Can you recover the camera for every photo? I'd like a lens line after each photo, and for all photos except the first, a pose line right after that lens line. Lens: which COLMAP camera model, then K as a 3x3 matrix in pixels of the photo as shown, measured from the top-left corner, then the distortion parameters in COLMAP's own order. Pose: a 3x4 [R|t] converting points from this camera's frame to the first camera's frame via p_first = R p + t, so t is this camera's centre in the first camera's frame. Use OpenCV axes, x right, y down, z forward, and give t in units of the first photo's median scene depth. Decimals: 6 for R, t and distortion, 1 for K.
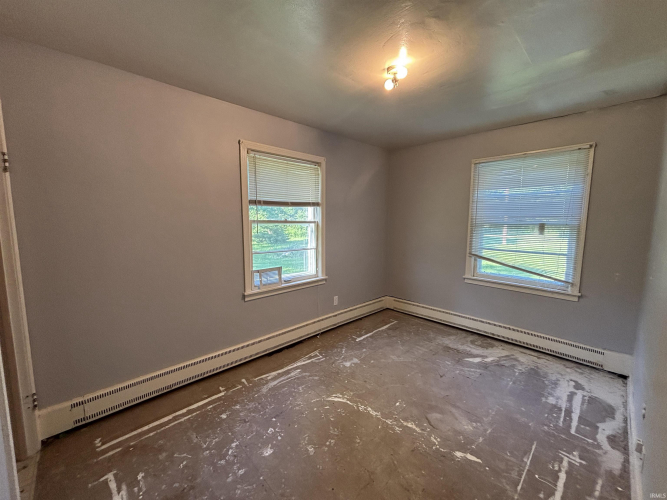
lens RADIAL K [[267.8, 0, 331.5], [0, 267.8, 249.3], [0, 0, 1]] dist [0.001143, -0.000092]
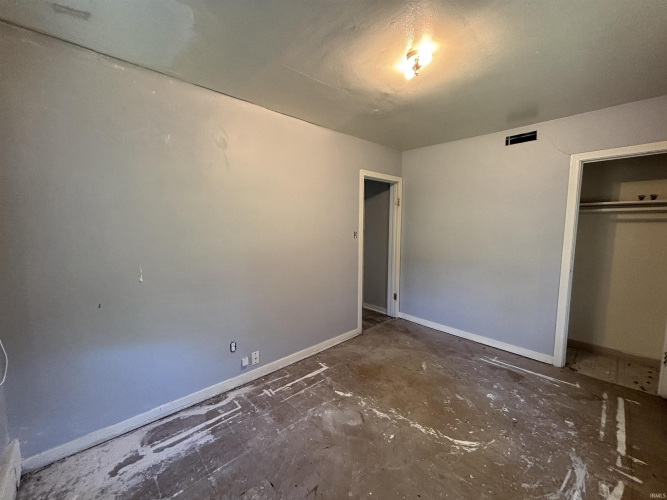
lens RADIAL K [[267.8, 0, 333.2], [0, 267.8, 250.0], [0, 0, 1]] dist [0.001143, -0.000092]
pose [[-0.999971, -0.007301, 0.001982, 0.470434], [-0.006718, 0.977429, 0.211158, -0.201106], [-0.003479, 0.211139, -0.977450, 1.839106]]
